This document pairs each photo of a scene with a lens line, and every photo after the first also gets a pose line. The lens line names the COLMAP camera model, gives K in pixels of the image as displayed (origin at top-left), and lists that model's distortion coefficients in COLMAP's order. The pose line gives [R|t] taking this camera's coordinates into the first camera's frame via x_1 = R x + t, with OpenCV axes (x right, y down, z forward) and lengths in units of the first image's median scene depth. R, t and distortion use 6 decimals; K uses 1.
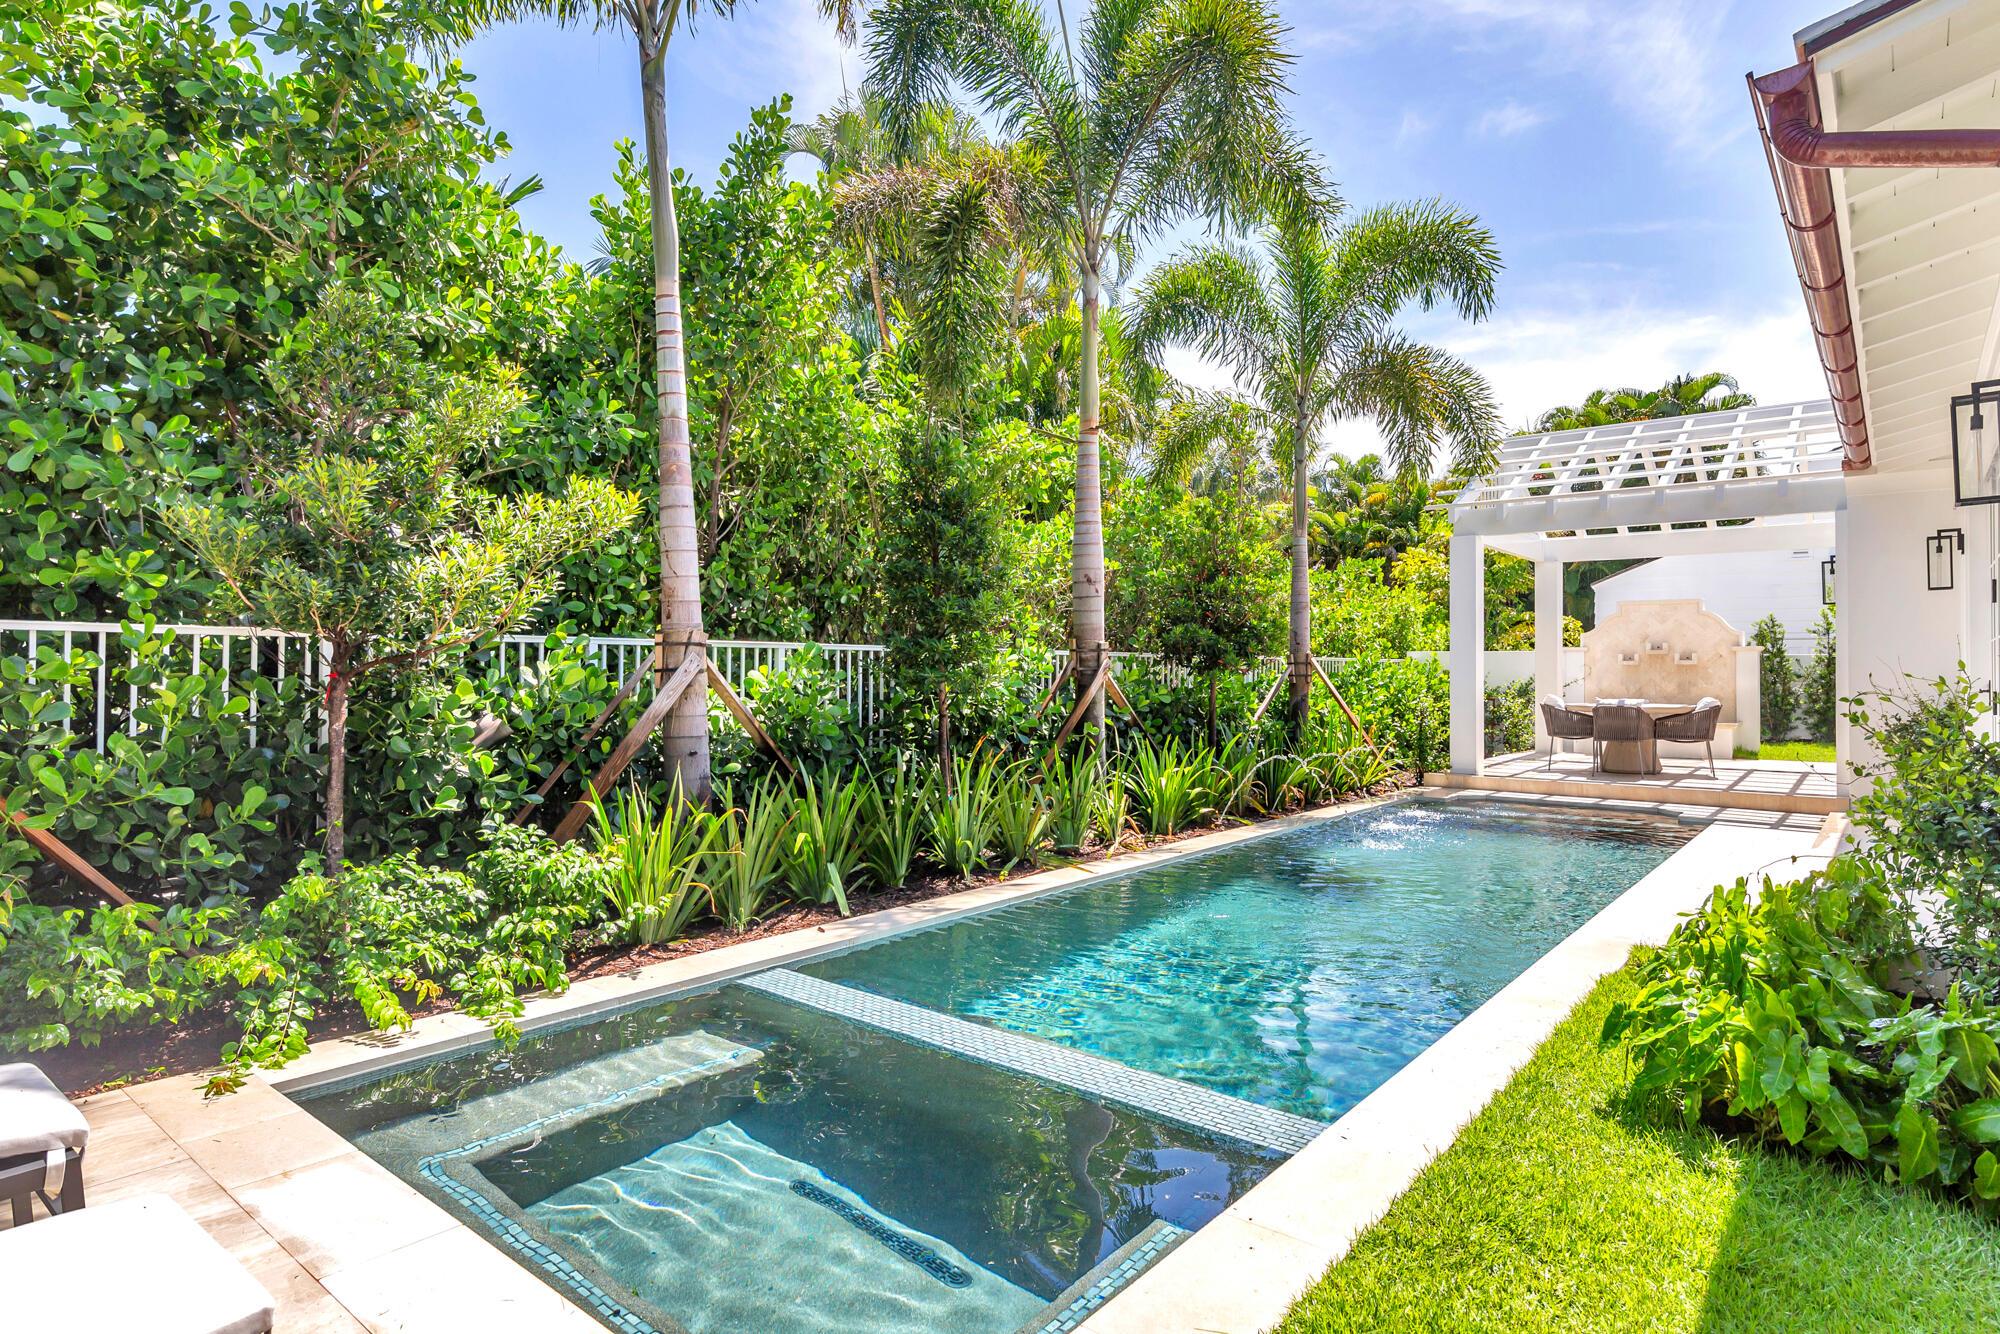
lens RADIAL K [[1120.1, 0, 1000.0], [0, 1120.1, 667.0], [0, 0, 1]] dist [-0.013890, -0.000048]
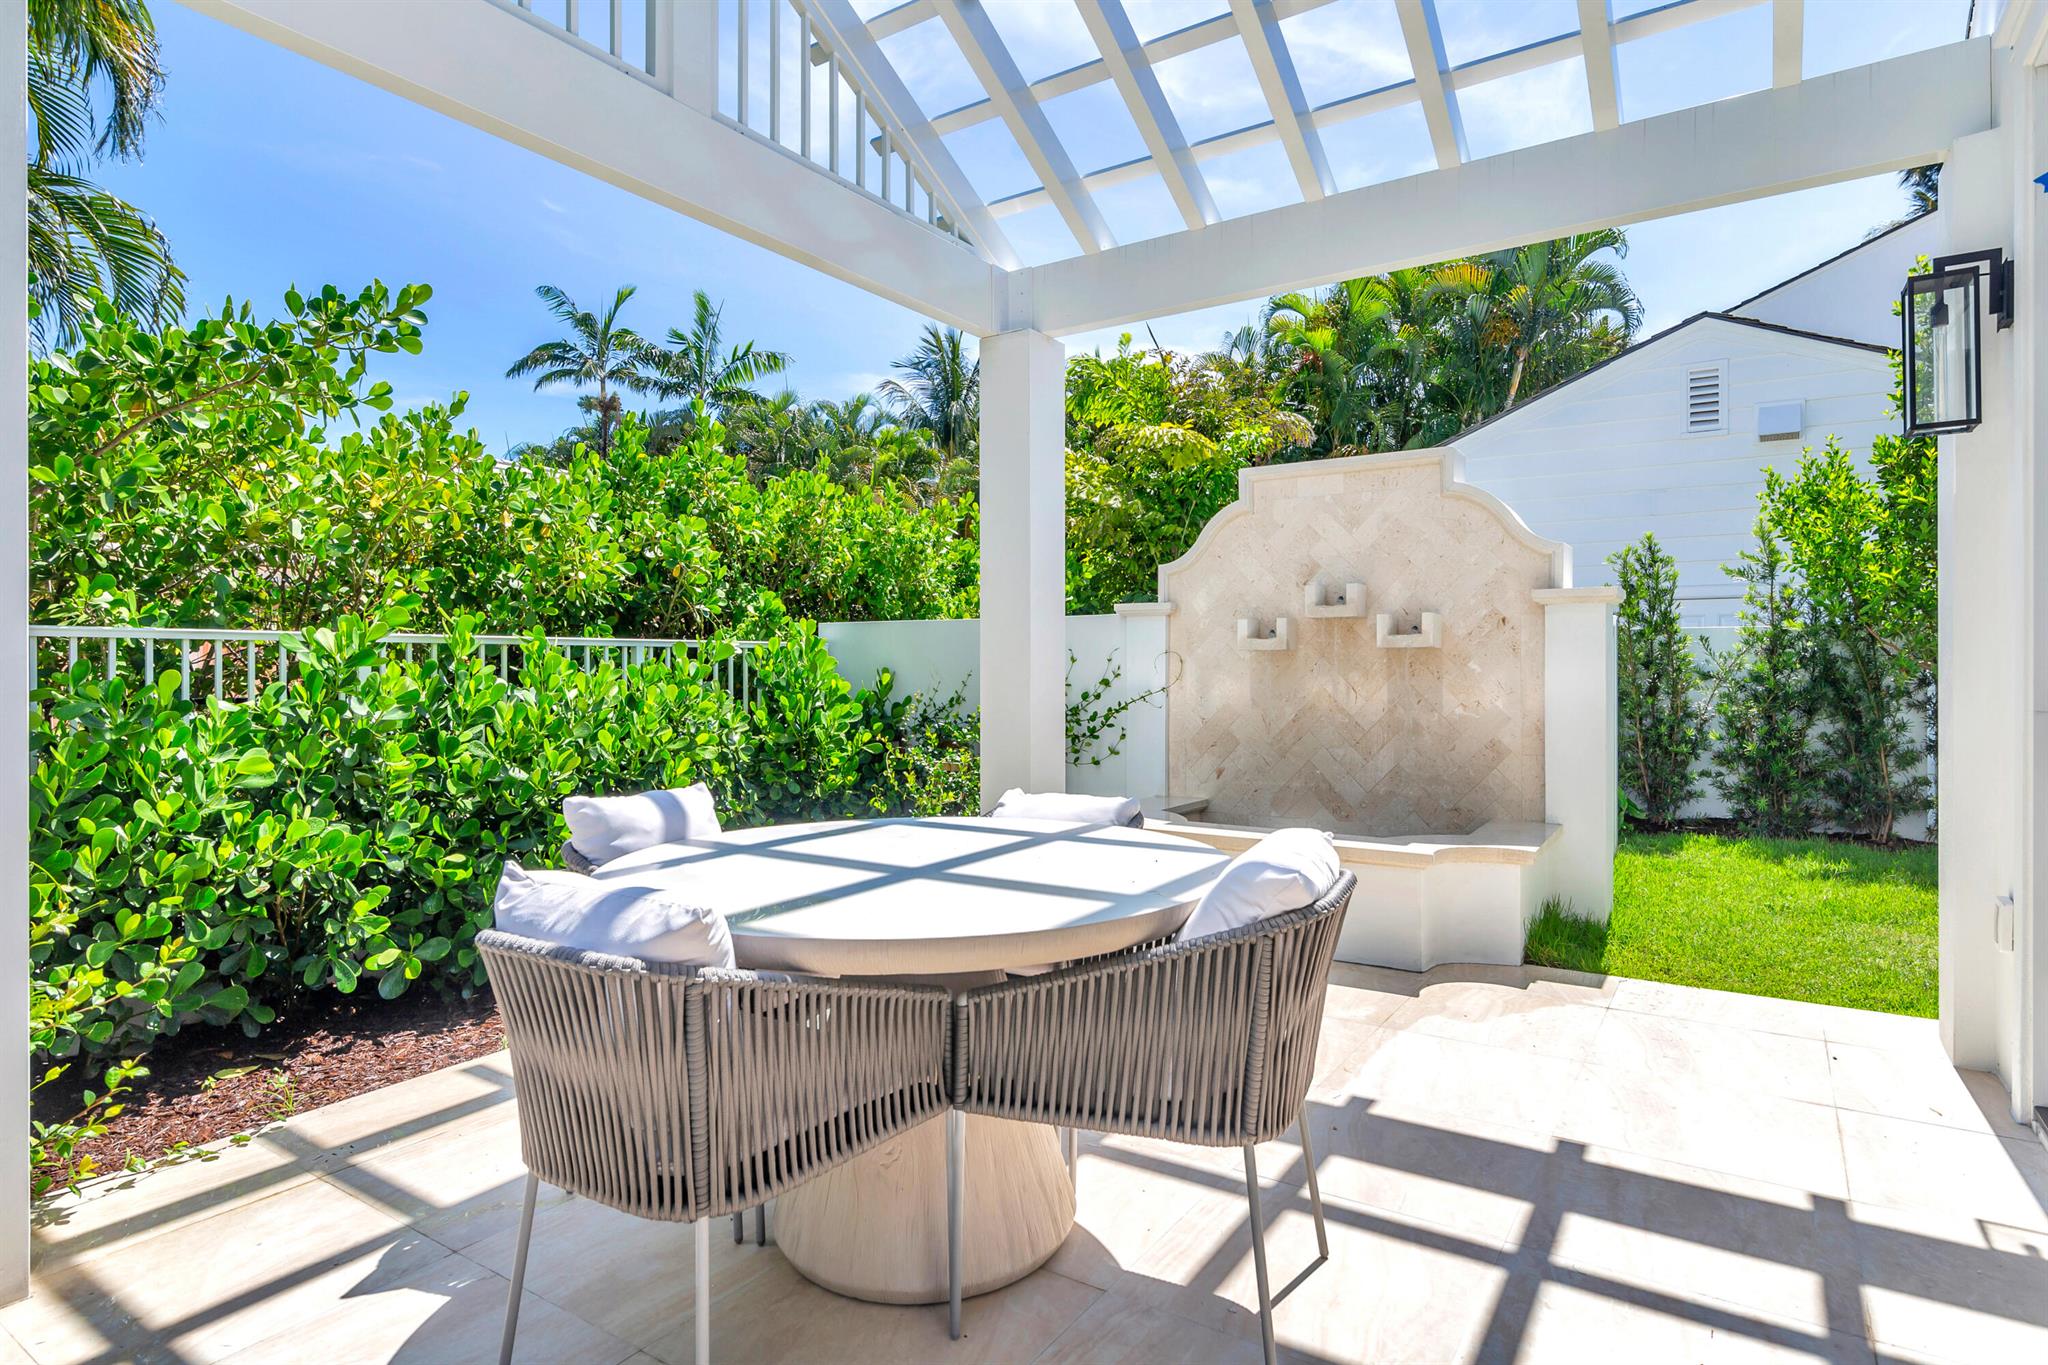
lens RADIAL K [[1100.2, 0, 1078.8], [0, 1100.2, 669.4], [0, 0, 1]] dist [-0.001748, -0.000618]
pose [[0.991667, -0.006235, 0.128680, 0.507202], [0.005319, 0.999958, 0.007465, 0.001482], [-0.128721, -0.006718, 0.991658, 0.731015]]
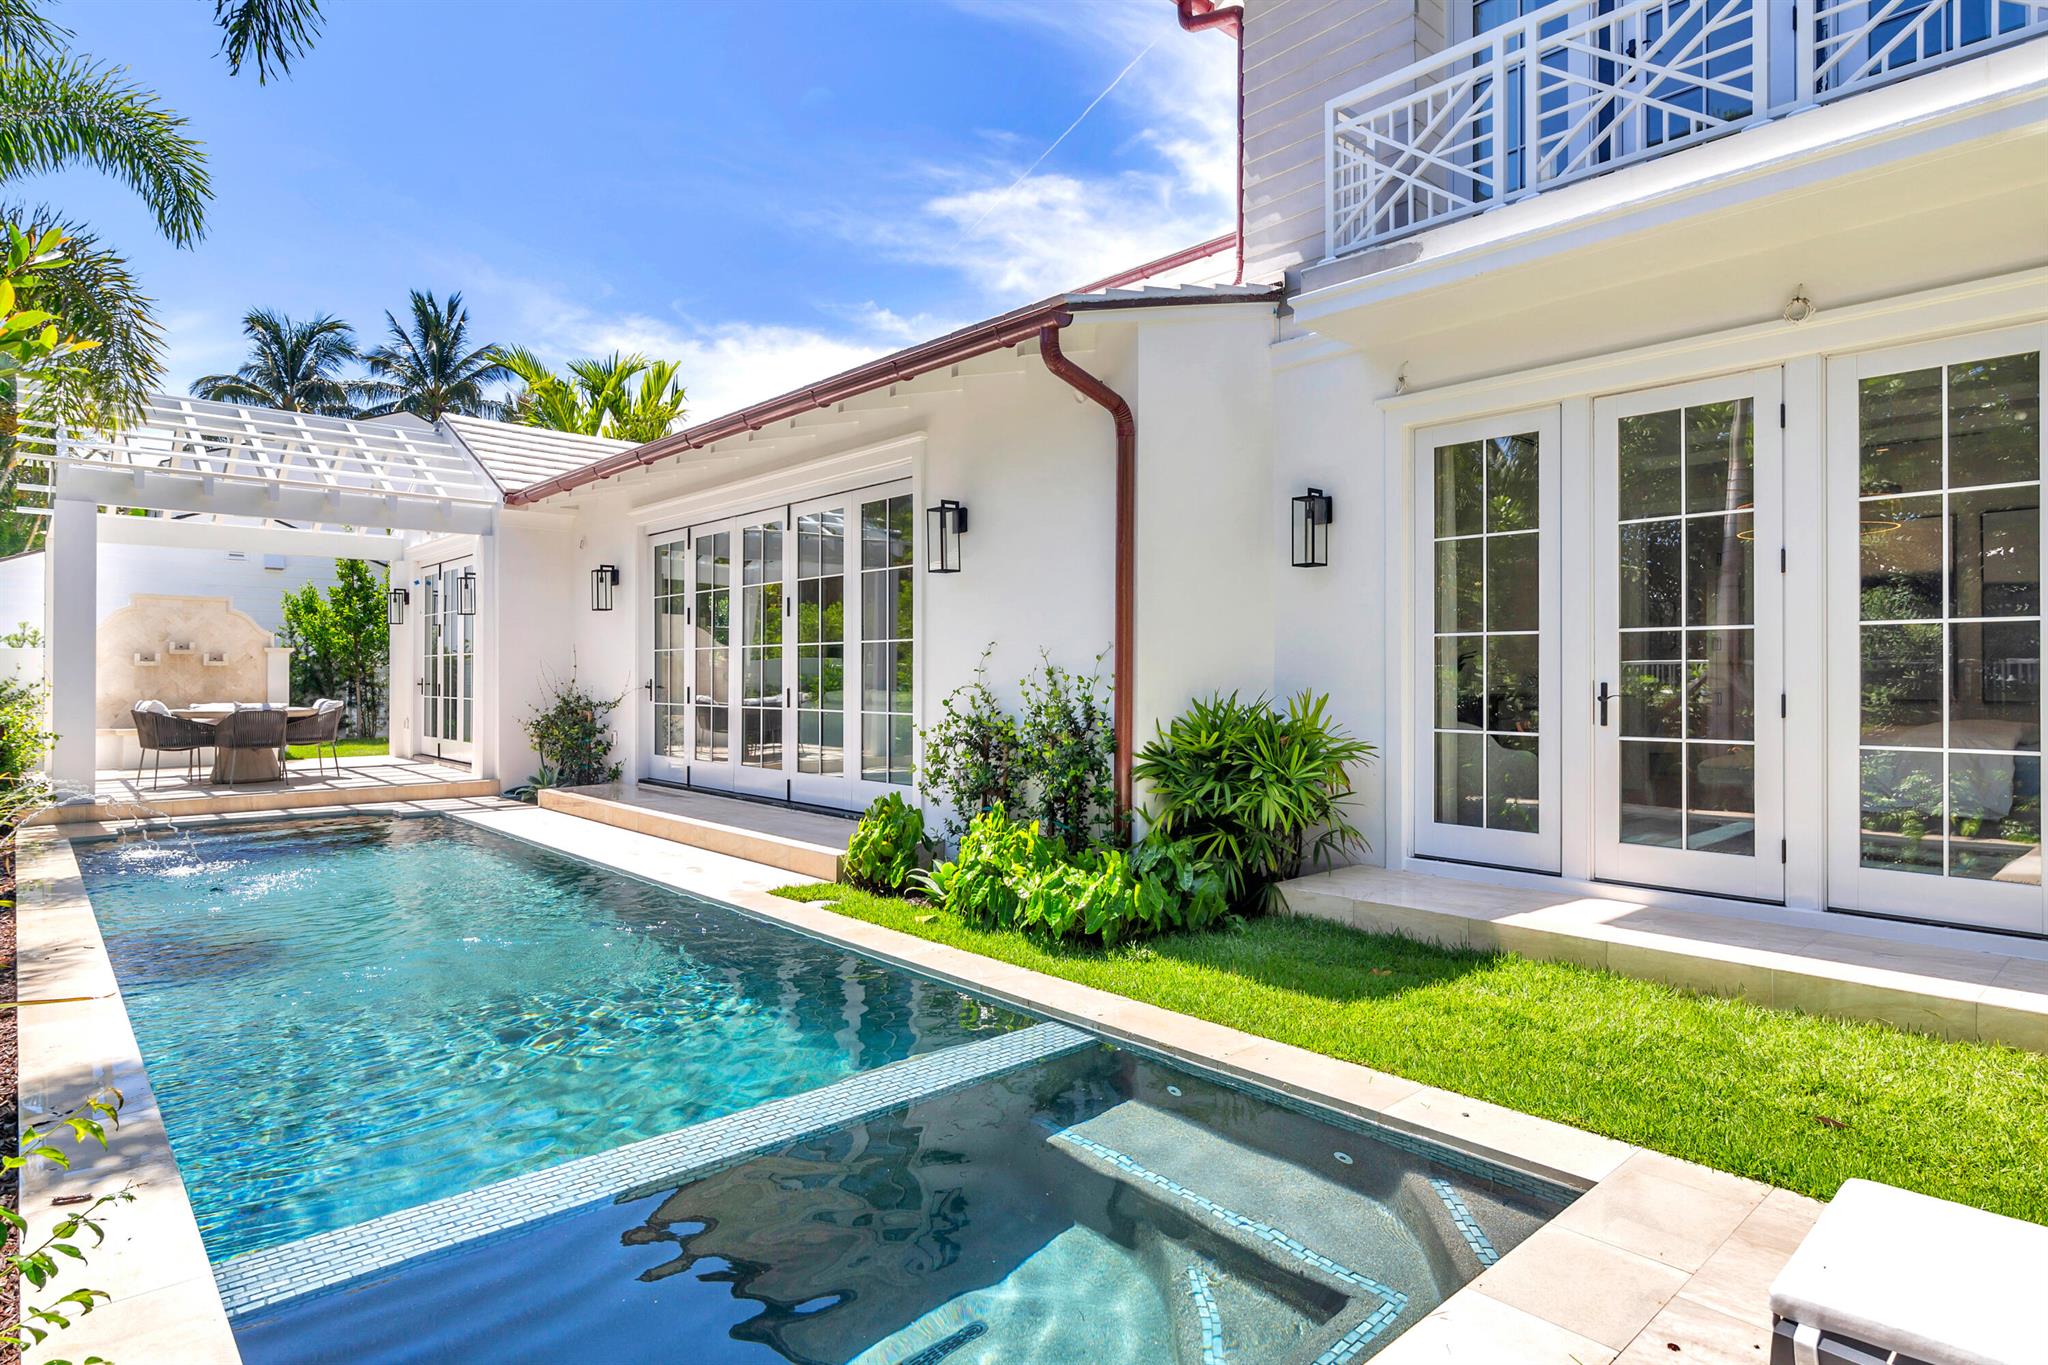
lens RADIAL K [[1113.1, 0, 1024.0], [0, 1113.1, 682.5], [0, 0, 1]] dist [0.002601, 0.000318]
pose [[0.133667, -0.008963, 0.990986, -0.239648], [-0.003637, 0.999948, 0.009534, 0.000438], [-0.991020, -0.004878, 0.133627, 0.208678]]
